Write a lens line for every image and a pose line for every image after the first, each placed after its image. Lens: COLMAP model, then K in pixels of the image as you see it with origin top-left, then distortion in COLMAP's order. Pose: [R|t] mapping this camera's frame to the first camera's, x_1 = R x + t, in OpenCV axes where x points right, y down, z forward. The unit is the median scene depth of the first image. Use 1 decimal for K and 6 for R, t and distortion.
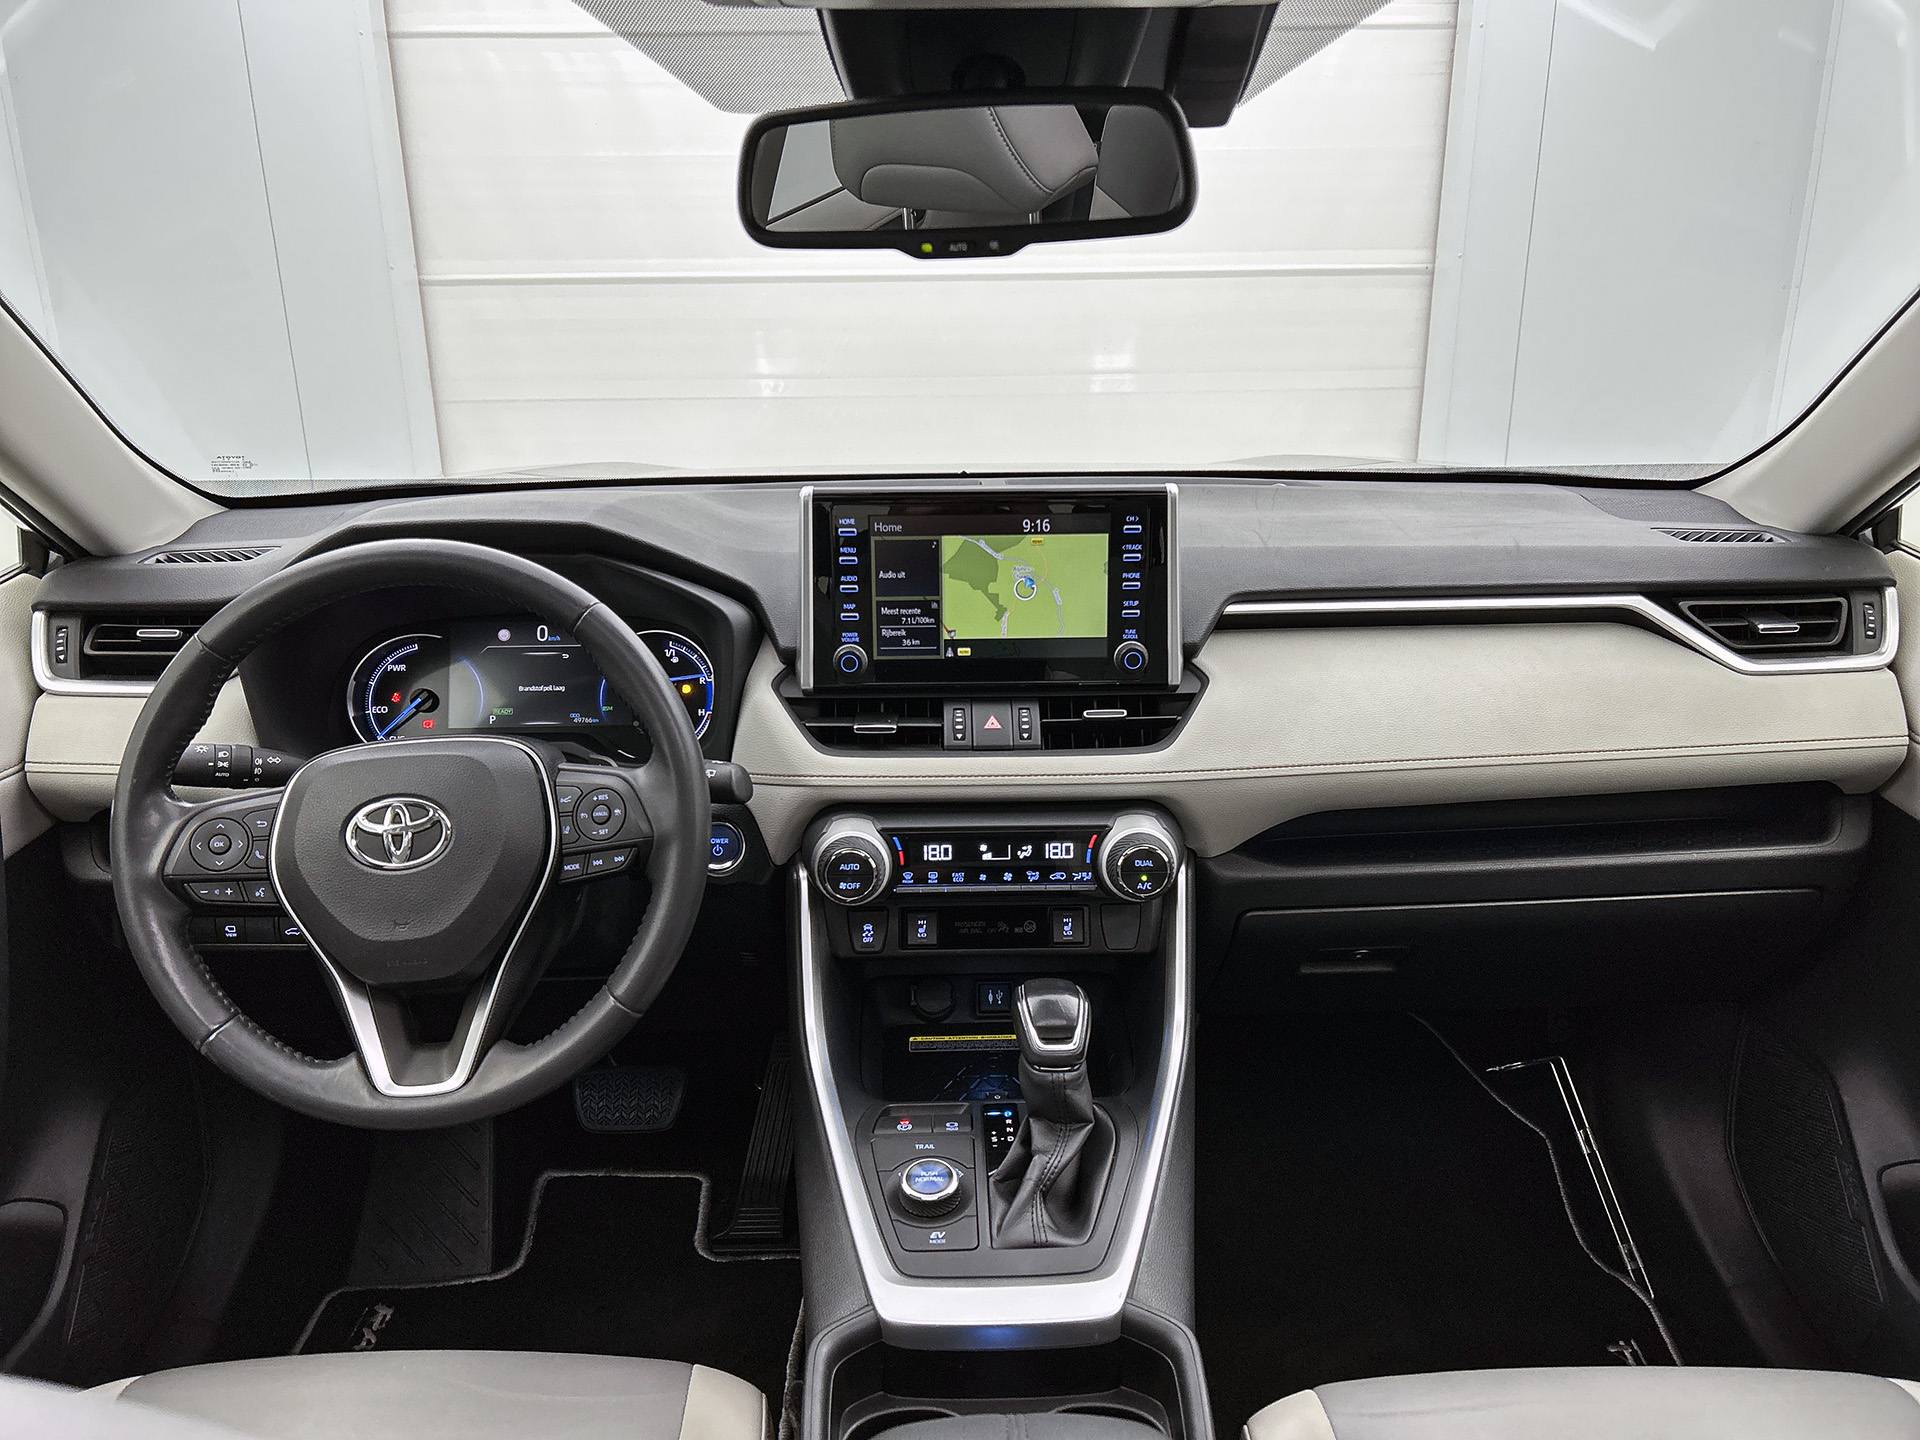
lens RADIAL K [[1450.6, 0, 976.5], [0, 1450.6, 711.7], [0, 0, 1]] dist [0.041971, -0.055761]
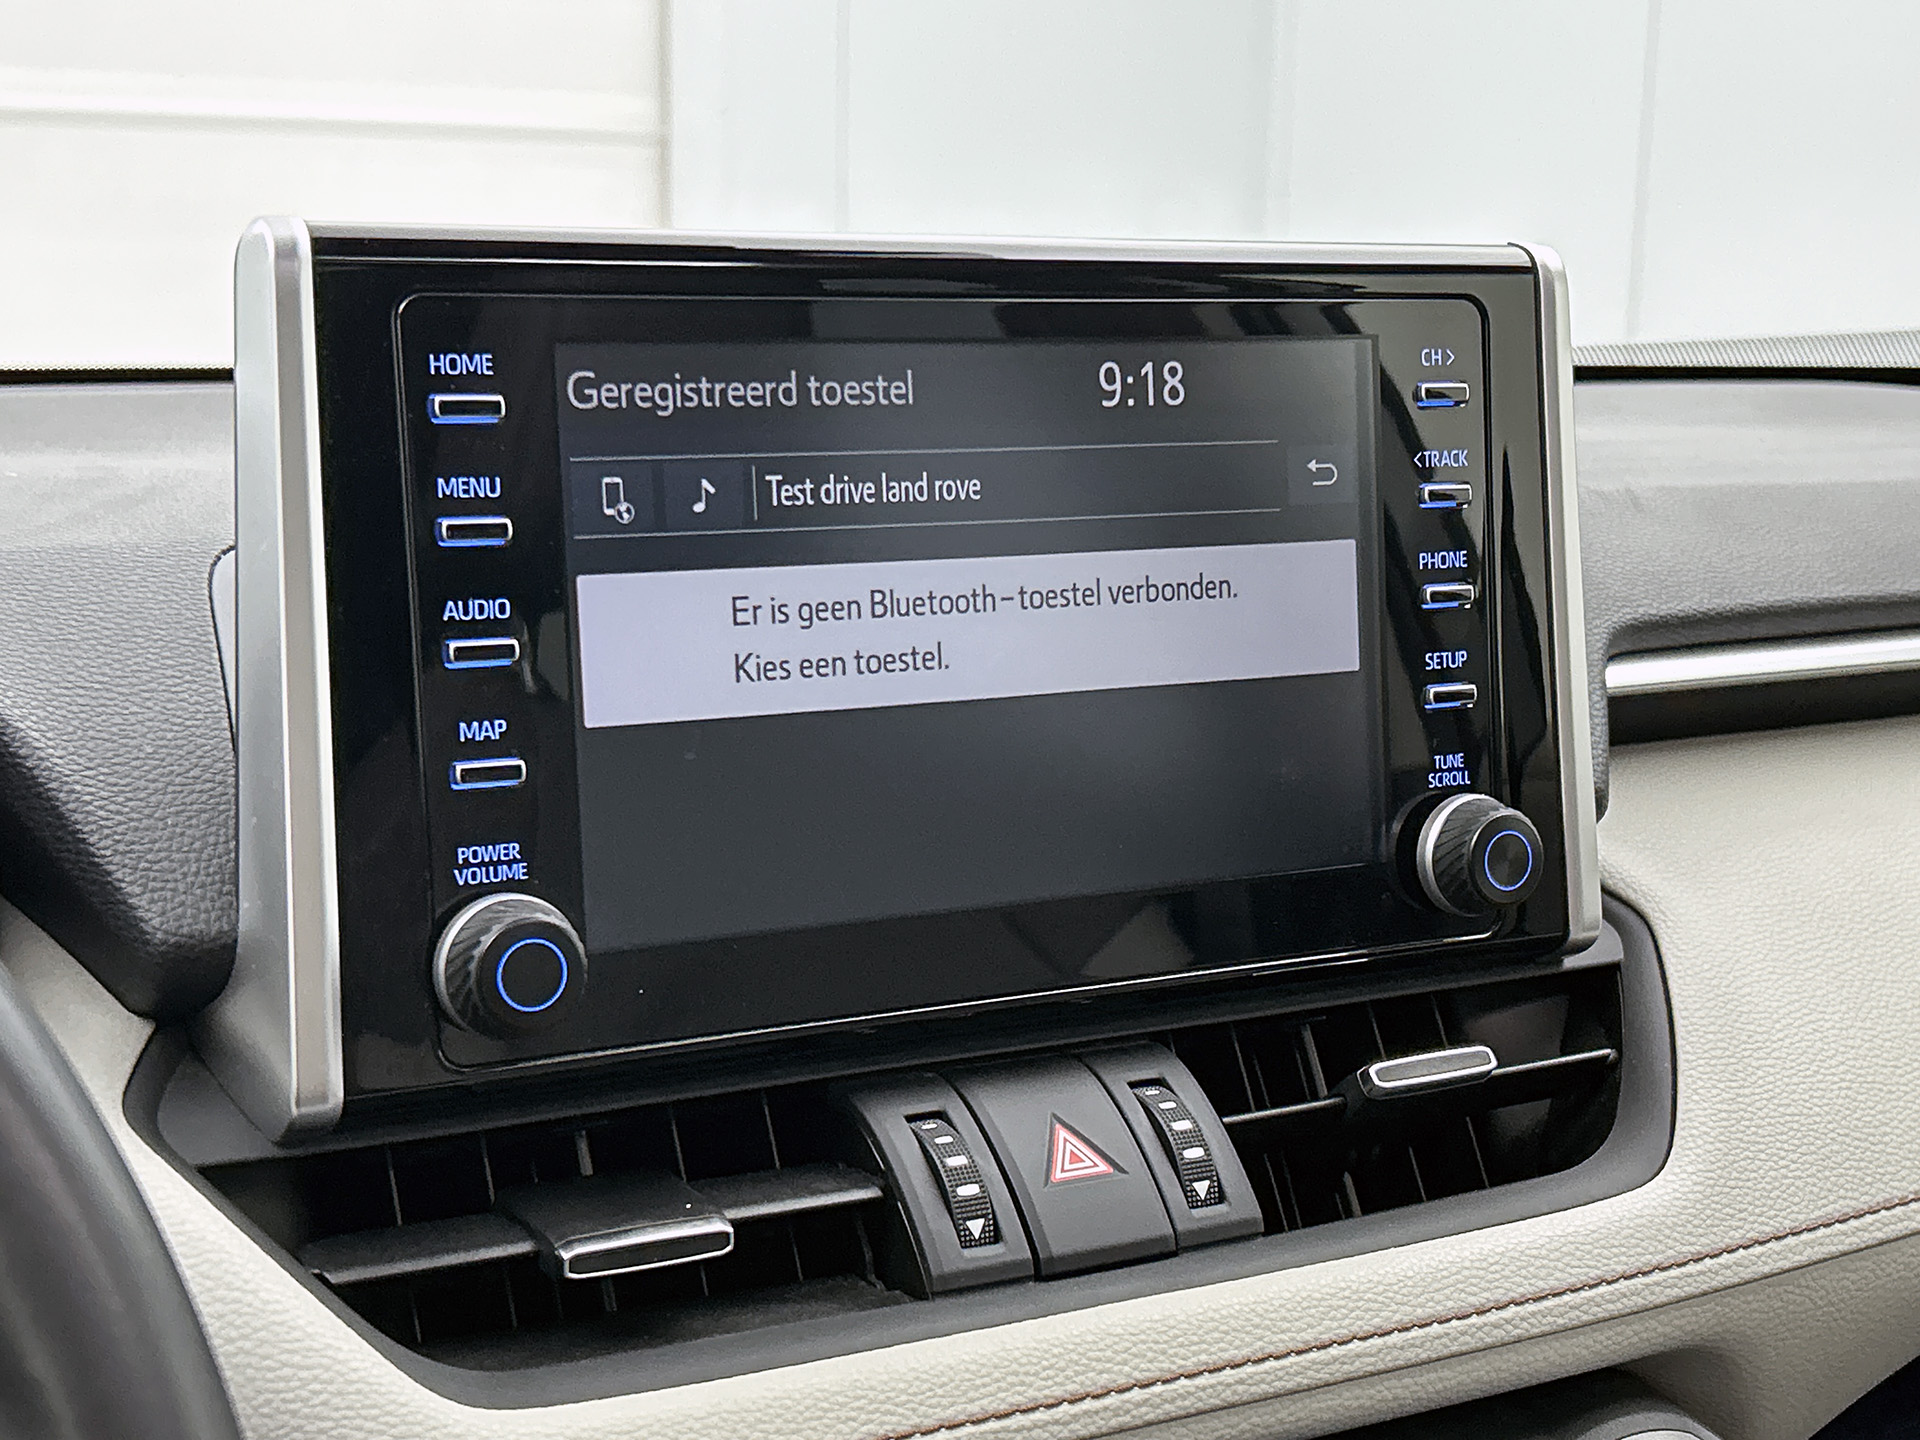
lens RADIAL K [[2786.7, 0, 964.7], [0, 2786.7, 710.4], [0, 0, 1]] dist [0.038318, 0.000000]
pose [[0.879972, -0.055207, 0.471806, -0.229422], [0.113235, 0.988970, -0.095474, -0.024513], [-0.461332, 0.137440, 0.876518, 0.574479]]
